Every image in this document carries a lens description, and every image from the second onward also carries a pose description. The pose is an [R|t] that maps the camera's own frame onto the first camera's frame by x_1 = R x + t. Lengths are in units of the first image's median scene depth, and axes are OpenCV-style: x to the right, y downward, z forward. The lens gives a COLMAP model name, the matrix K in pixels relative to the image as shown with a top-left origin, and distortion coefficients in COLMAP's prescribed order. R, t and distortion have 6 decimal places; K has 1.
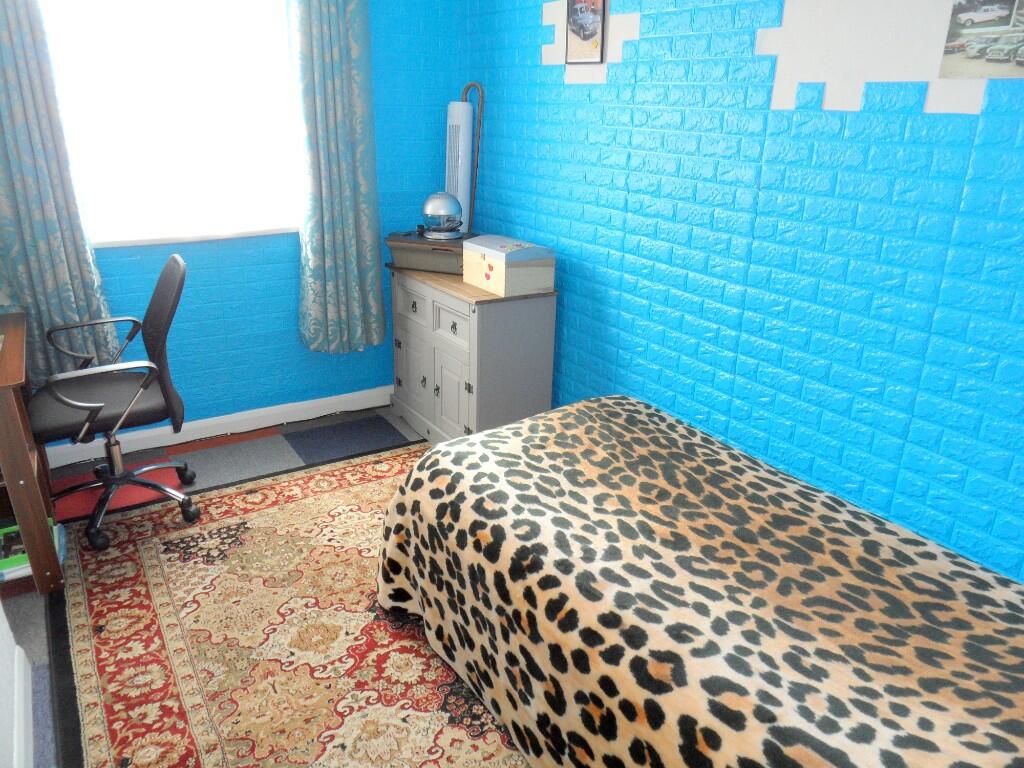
lens RADIAL K [[759.2, 0, 511.0], [0, 759.2, 384.6], [0, 0, 1]] dist [-0.027226, 0.030869]
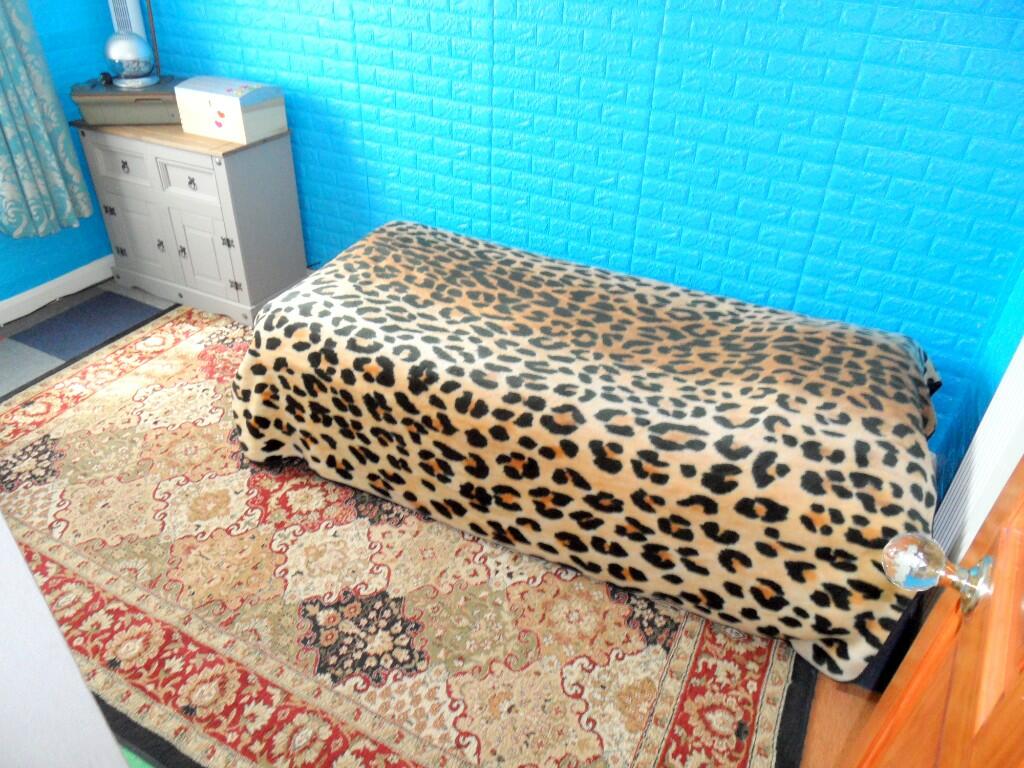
lens RADIAL K [[759.2, 0, 505.9], [0, 759.2, 384.6], [0, 0, 1]] dist [-0.027226, 0.030869]
pose [[0.858626, -0.287409, 0.424450, -0.328060], [0.168292, 0.940186, 0.296189, -0.079828], [-0.484190, -0.182884, 0.855636, -0.094856]]
